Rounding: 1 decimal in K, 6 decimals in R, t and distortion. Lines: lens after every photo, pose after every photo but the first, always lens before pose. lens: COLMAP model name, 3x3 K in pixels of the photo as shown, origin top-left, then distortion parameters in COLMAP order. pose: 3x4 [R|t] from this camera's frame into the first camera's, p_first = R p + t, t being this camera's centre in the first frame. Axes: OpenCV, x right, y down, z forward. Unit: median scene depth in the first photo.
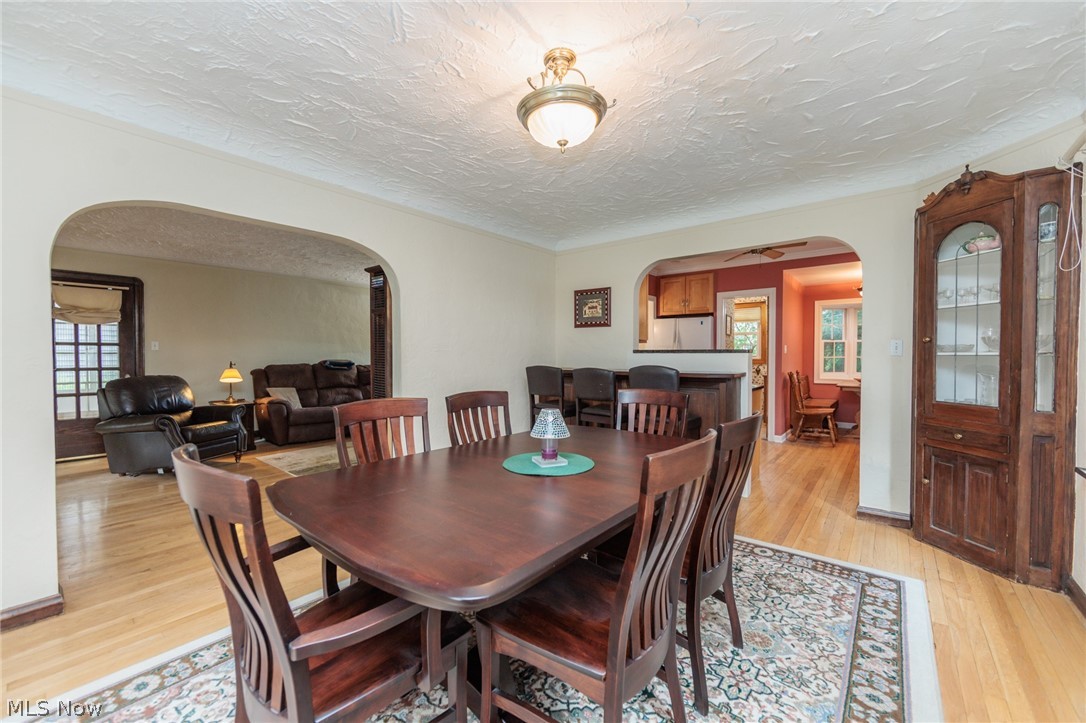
lens RADIAL K [[428.9, 0, 534.3], [0, 428.9, 360.9], [0, 0, 1]] dist [-0.001271, 0.000166]
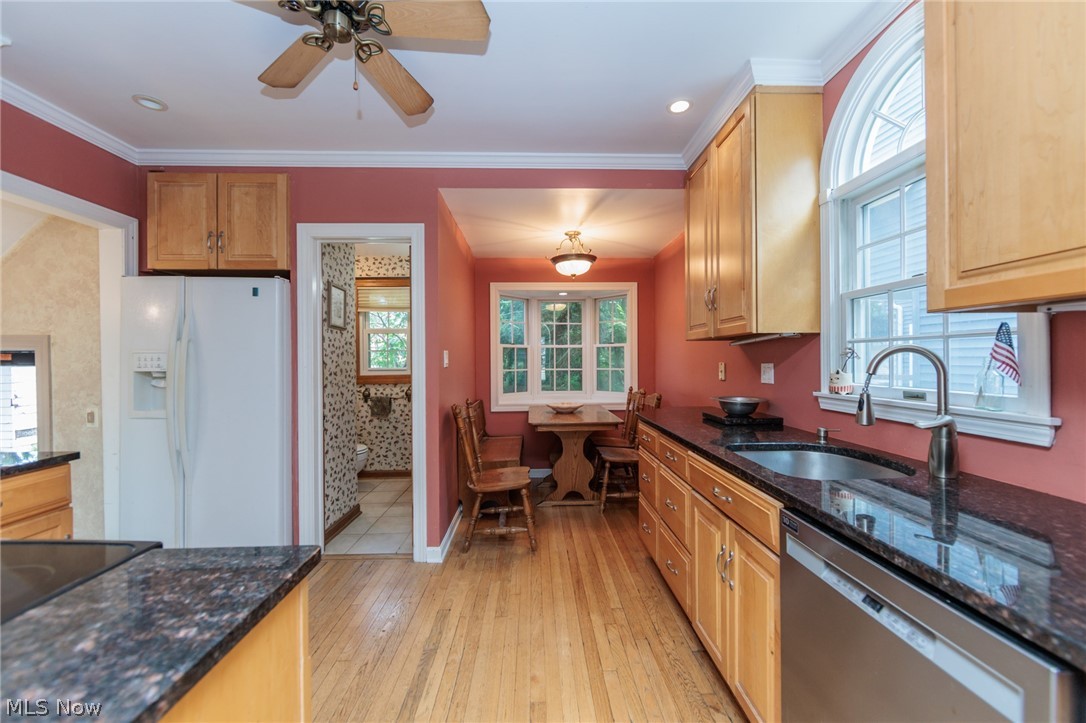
lens RADIAL K [[428.9, 0, 544.2], [0, 428.9, 361.8], [0, 0, 1]] dist [-0.001271, 0.000166]
pose [[0.751781, -0.005992, 0.659385, 0.540909], [0.016287, 0.999822, -0.009483, -0.026526], [-0.659212, 0.017869, 0.751745, 0.865813]]
